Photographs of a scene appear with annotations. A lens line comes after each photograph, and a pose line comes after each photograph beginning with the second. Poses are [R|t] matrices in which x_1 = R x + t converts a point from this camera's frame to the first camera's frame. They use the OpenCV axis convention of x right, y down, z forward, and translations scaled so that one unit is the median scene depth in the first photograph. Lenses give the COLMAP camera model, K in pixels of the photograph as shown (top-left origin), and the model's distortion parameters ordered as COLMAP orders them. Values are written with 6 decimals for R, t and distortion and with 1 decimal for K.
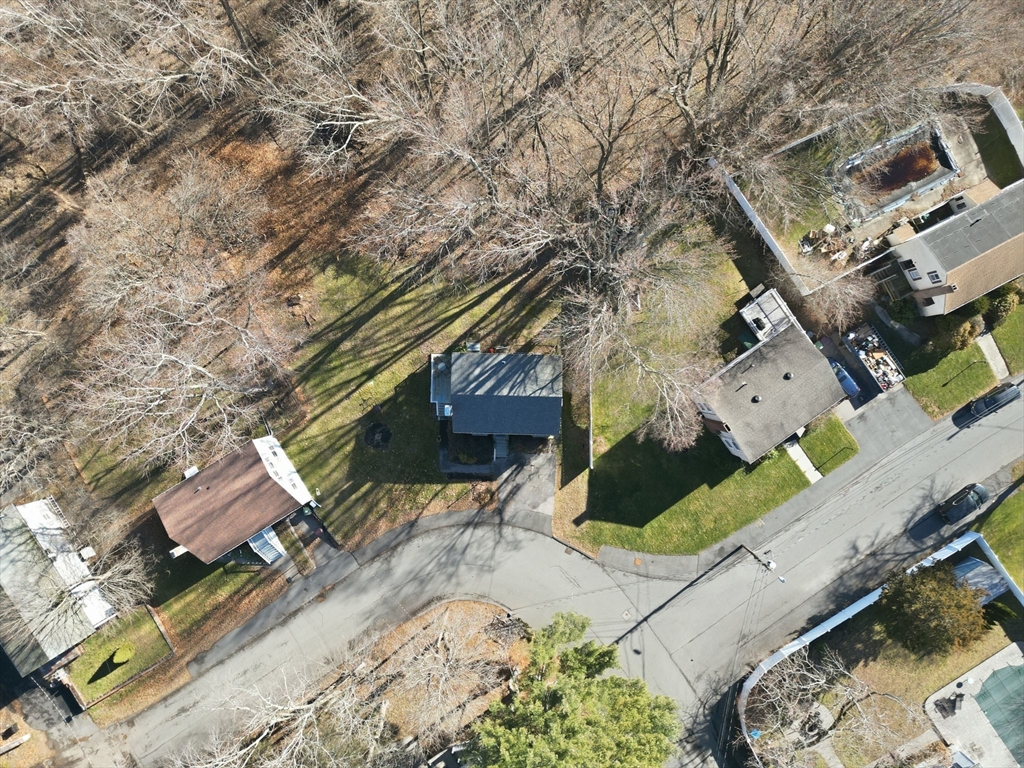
lens RADIAL K [[720.2, 0, 512.0], [0, 720.2, 384.0], [0, 0, 1]] dist [0.106164, -0.104585]
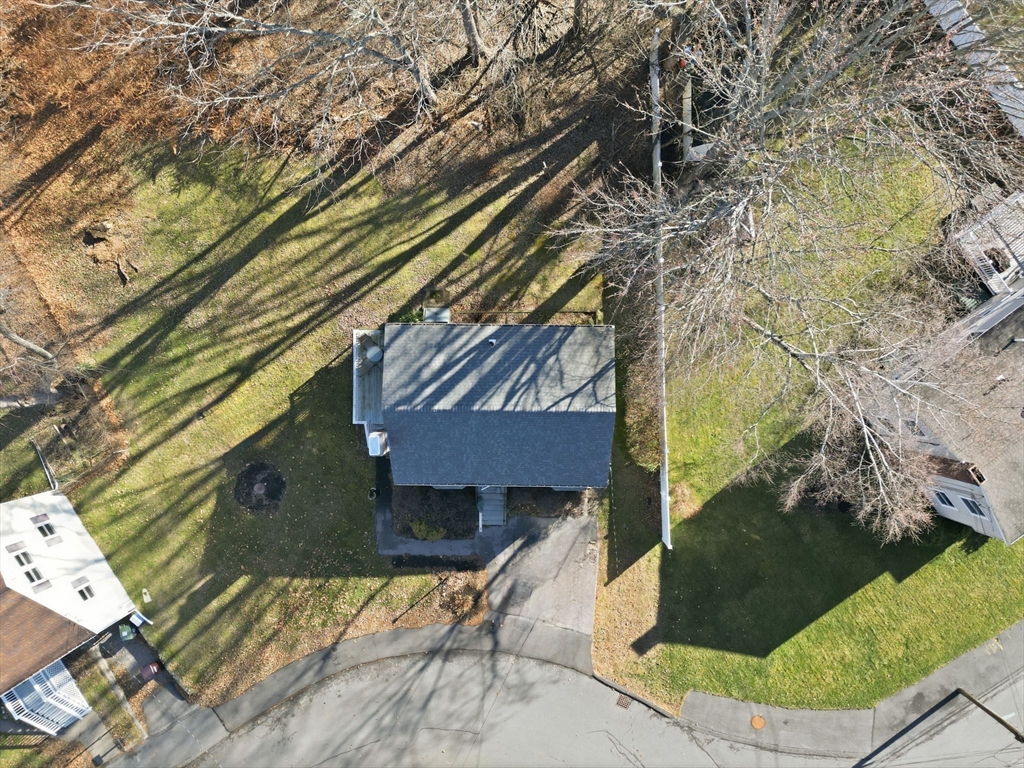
lens RADIAL K [[720.2, 0, 512.0], [0, 720.2, 384.0], [0, 0, 1]] dist [0.106164, -0.104585]
pose [[0.999861, -0.014534, -0.008138, 0.004436], [0.014552, 0.999892, 0.002185, -0.002485], [0.008105, -0.002303, 0.999965, 0.469065]]
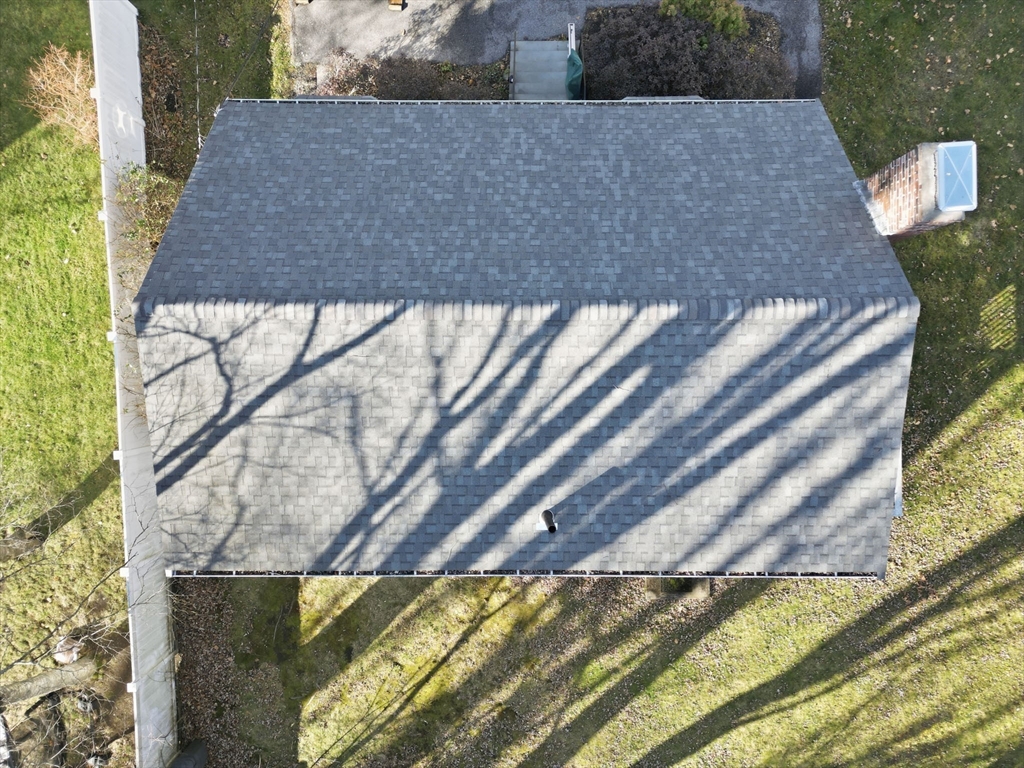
lens RADIAL K [[720.2, 0, 512.0], [0, 720.2, 384.0], [0, 0, 1]] dist [0.106164, -0.104585]
pose [[-0.998487, 0.044212, -0.032705, 0.006079], [-0.041027, -0.994879, -0.092374, 0.012211], [-0.036621, -0.090892, 0.995187, 0.772246]]
